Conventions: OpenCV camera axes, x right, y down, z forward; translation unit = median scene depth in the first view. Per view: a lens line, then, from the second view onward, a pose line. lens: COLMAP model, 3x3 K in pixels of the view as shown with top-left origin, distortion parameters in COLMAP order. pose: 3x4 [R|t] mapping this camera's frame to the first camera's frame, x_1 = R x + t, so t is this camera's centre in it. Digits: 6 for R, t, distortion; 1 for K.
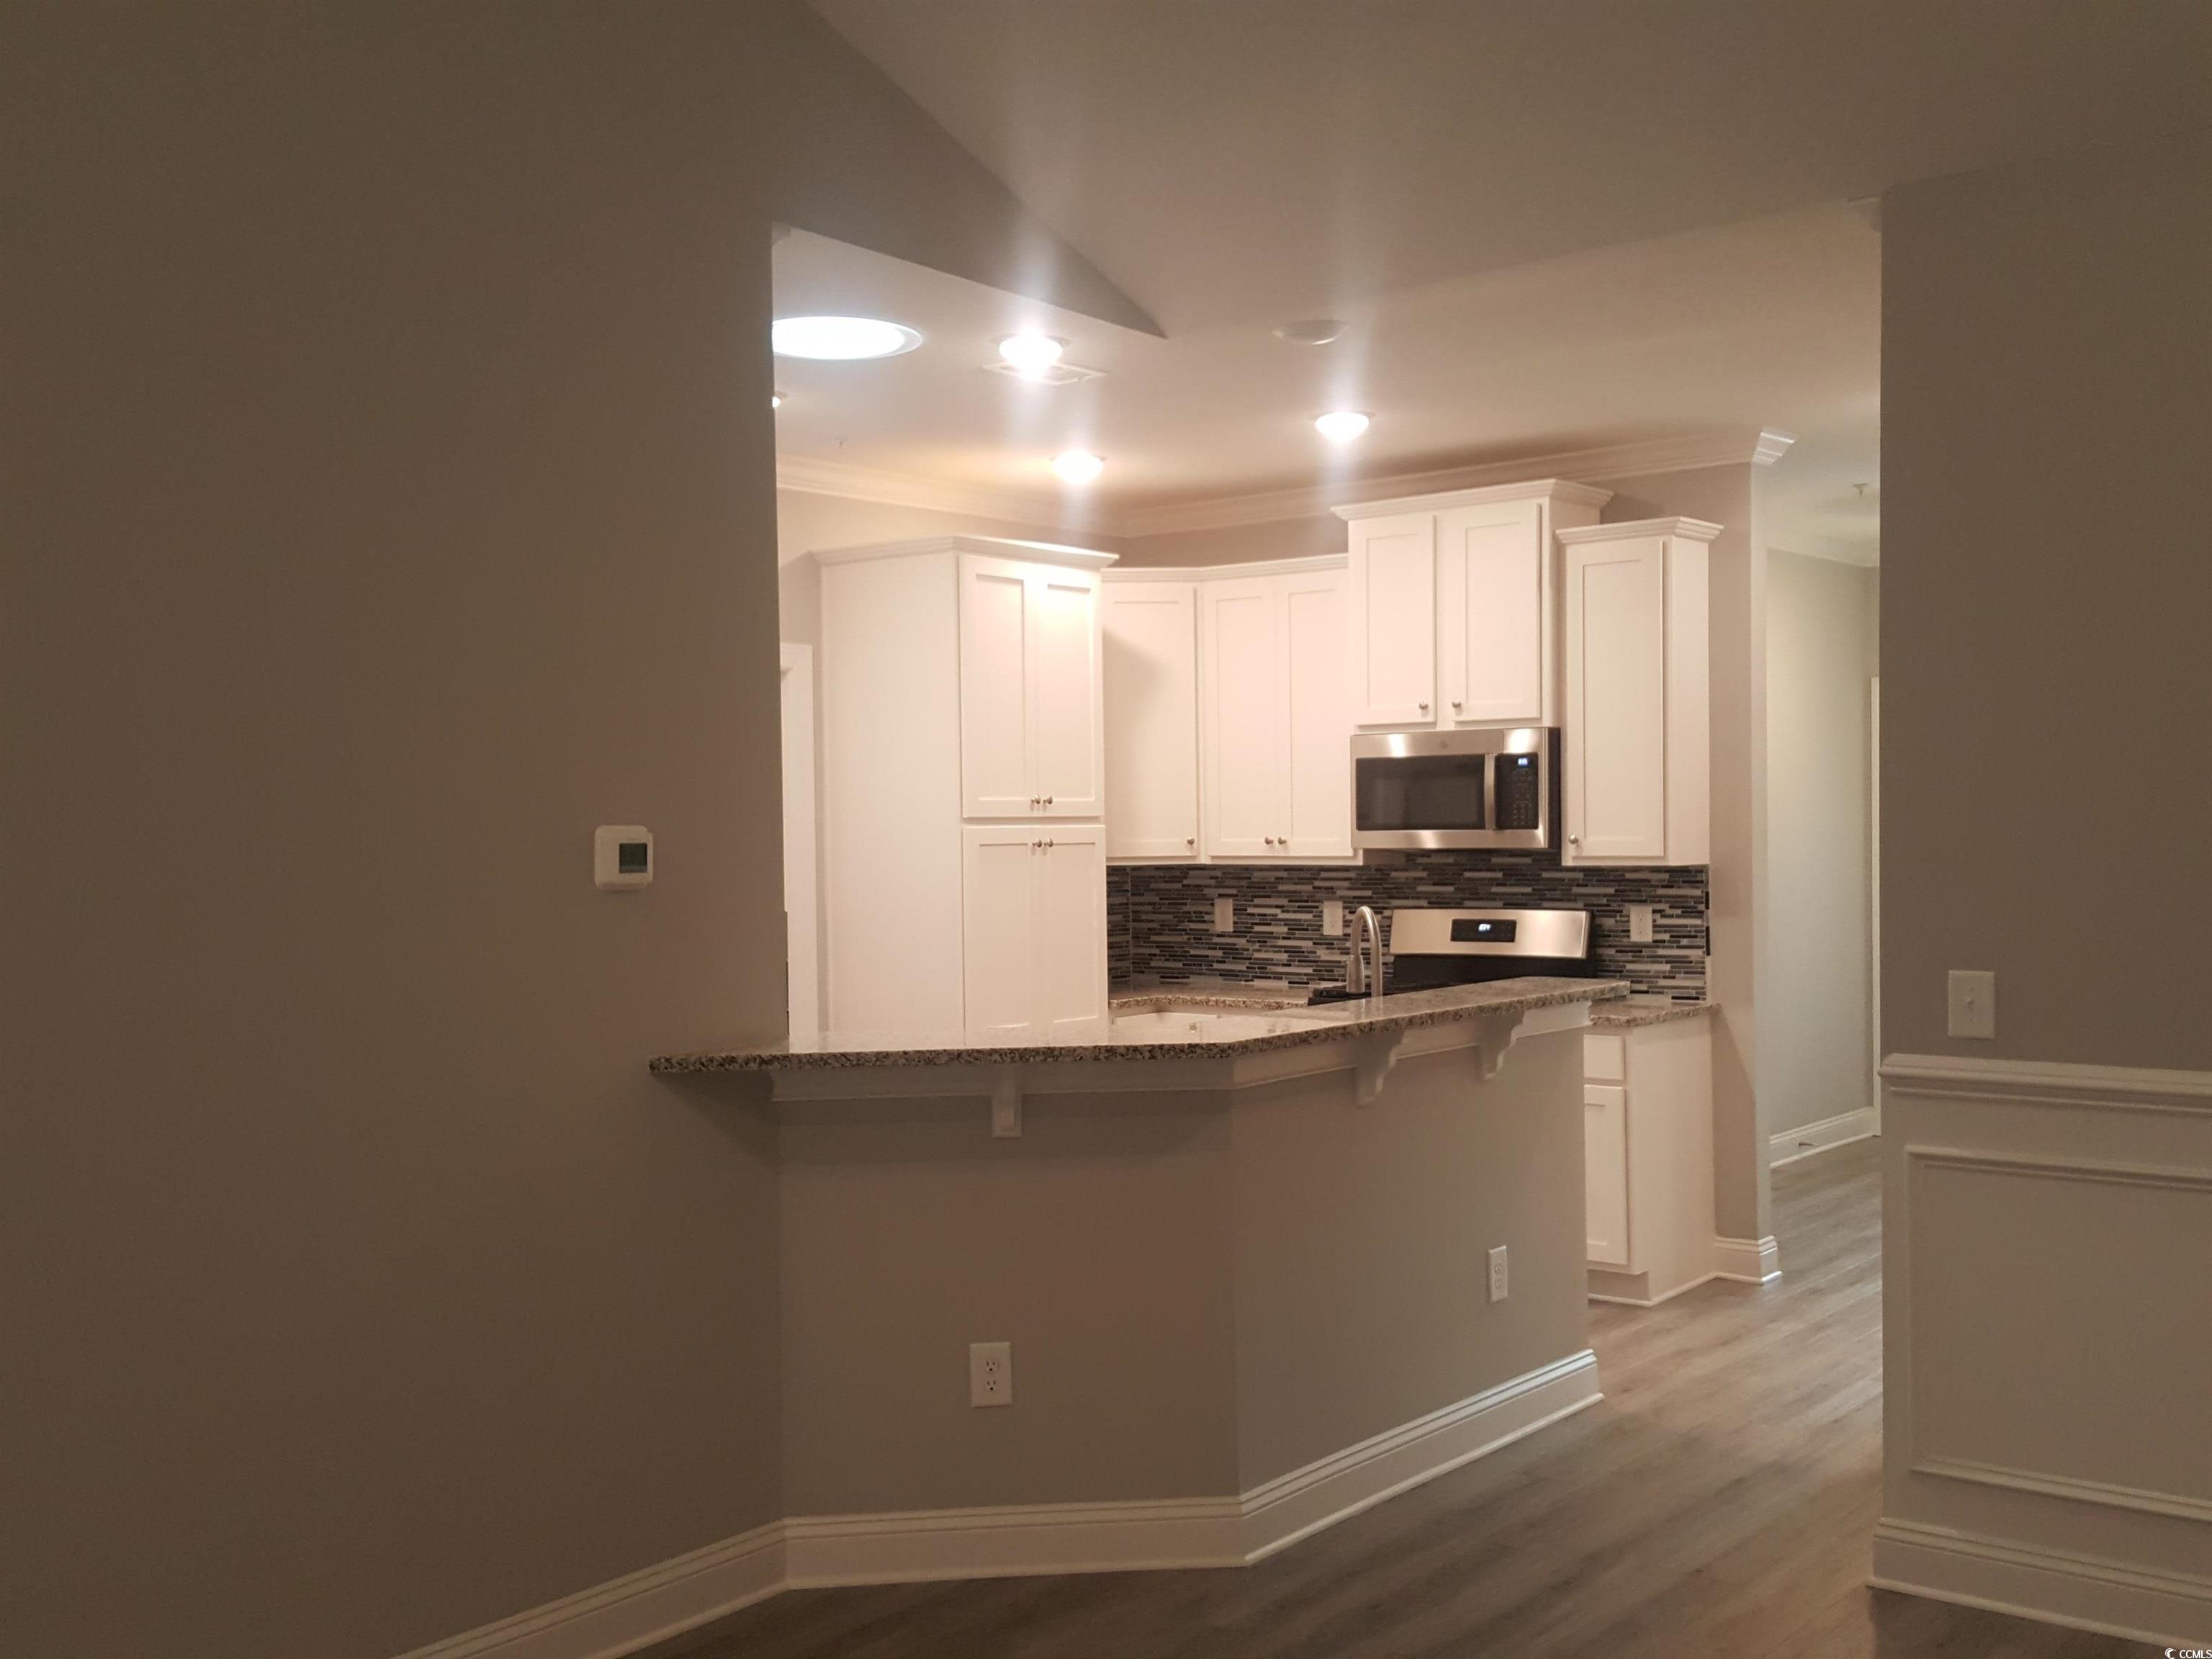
lens RADIAL K [[2165.7, 0, 1101.9], [0, 2165.7, 856.5], [0, 0, 1]] dist [0.168136, -0.331198]
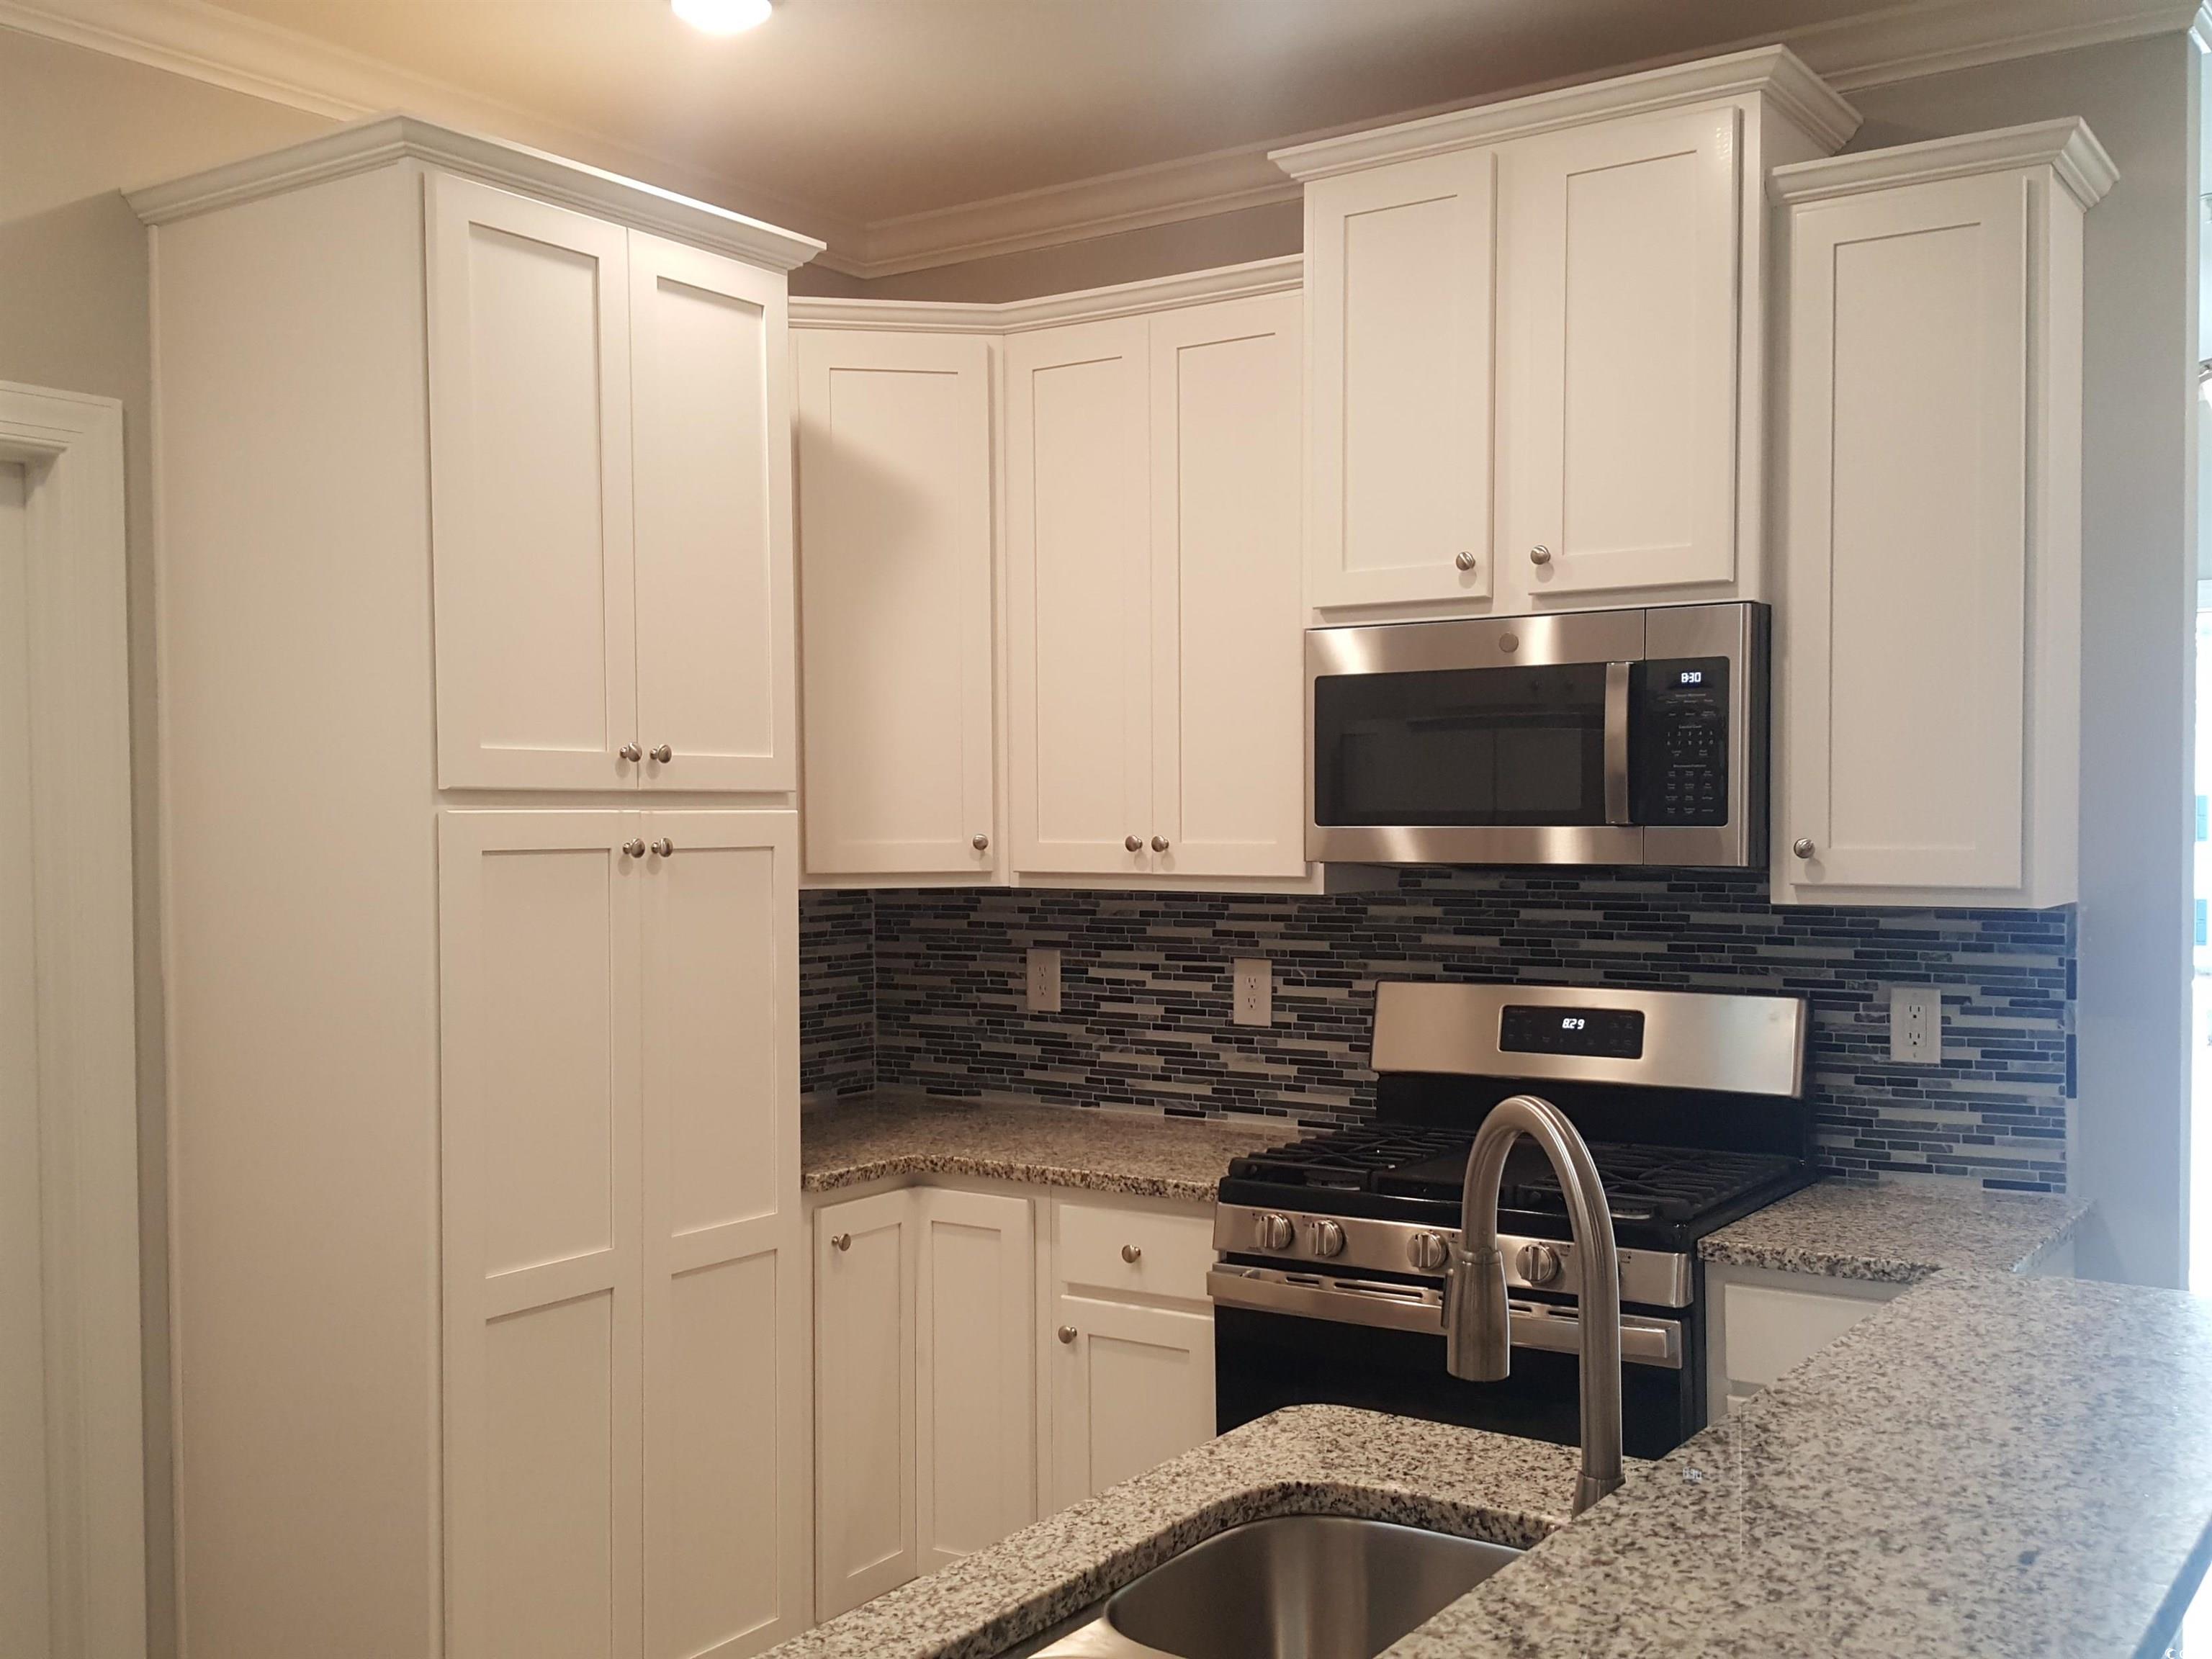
lens RADIAL K [[2166.3, 0, 1075.6], [0, 2166.3, 871.5], [0, 0, 1]] dist [0.179067, -0.335148]
pose [[0.997641, 0.005675, 0.068417, 0.030251], [-0.006467, 0.999915, 0.011358, -0.006682], [-0.068346, -0.011774, 0.997592, 0.518356]]
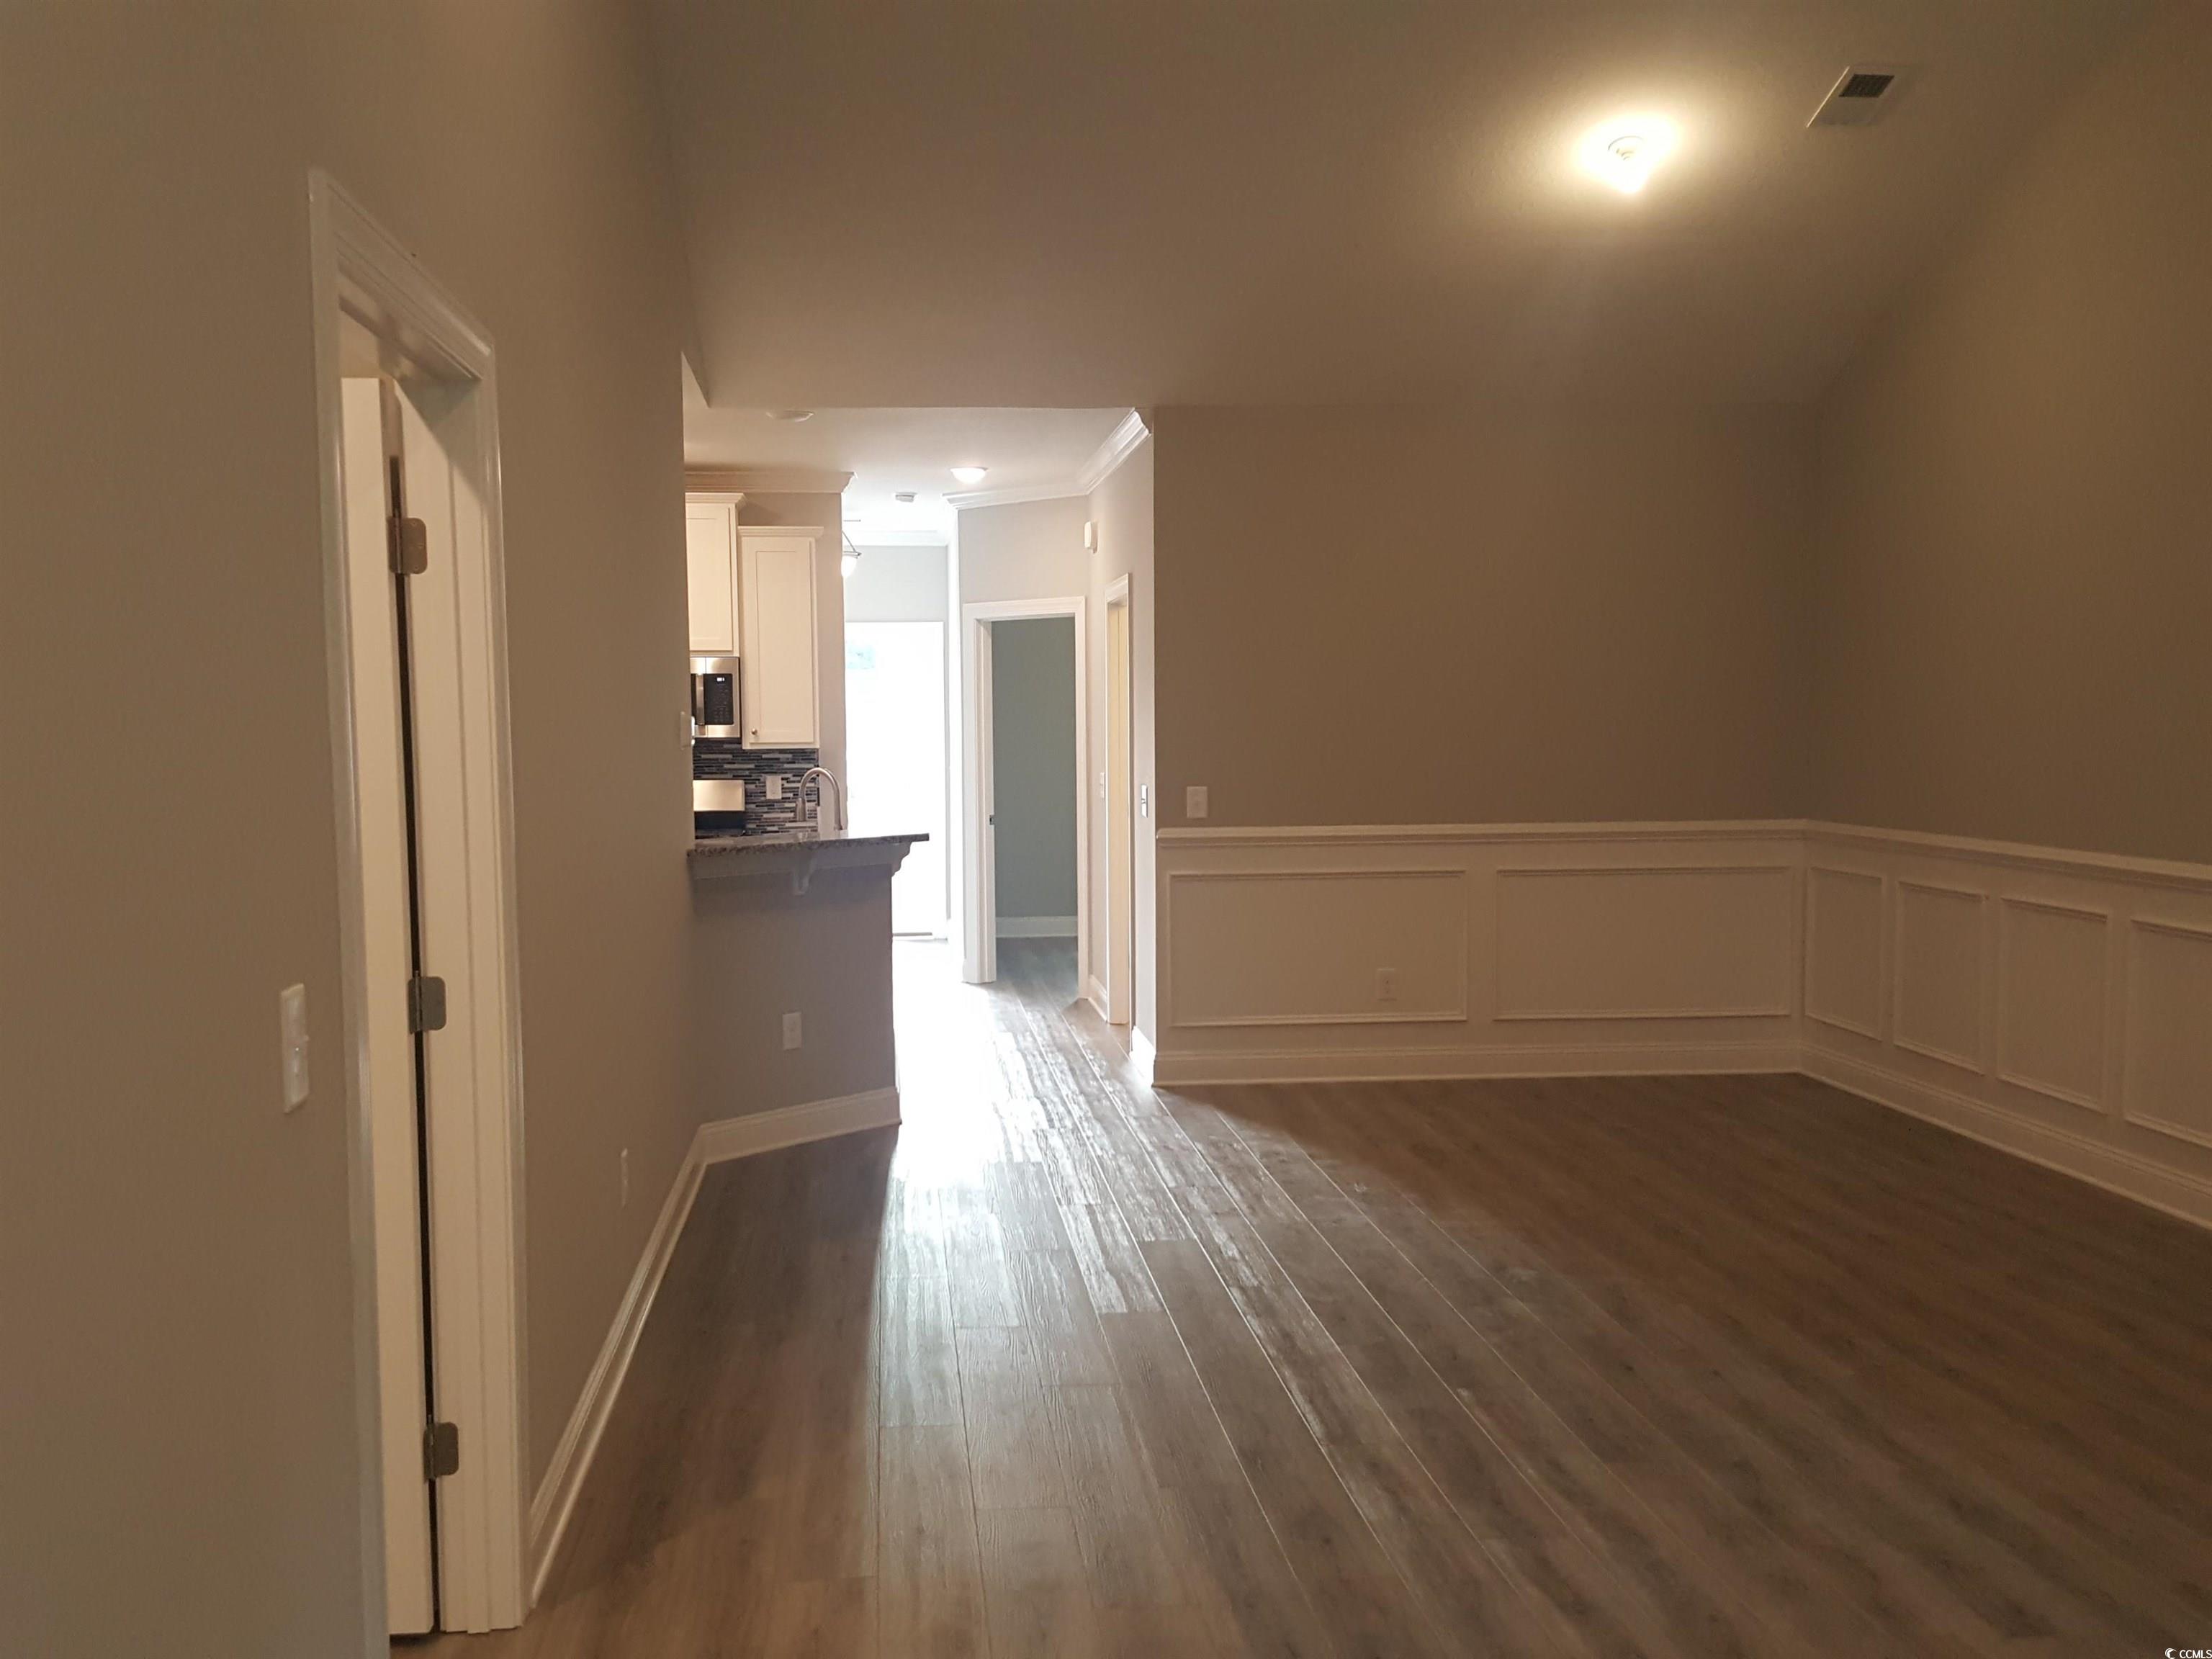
lens RADIAL K [[2165.7, 0, 1101.9], [0, 2165.7, 856.5], [0, 0, 1]] dist [0.168136, -0.331198]
pose [[0.713041, -0.041247, 0.699908, -0.639898], [0.012944, 0.998872, 0.045679, 0.012281], [-0.701003, -0.023511, 0.712771, -0.242108]]
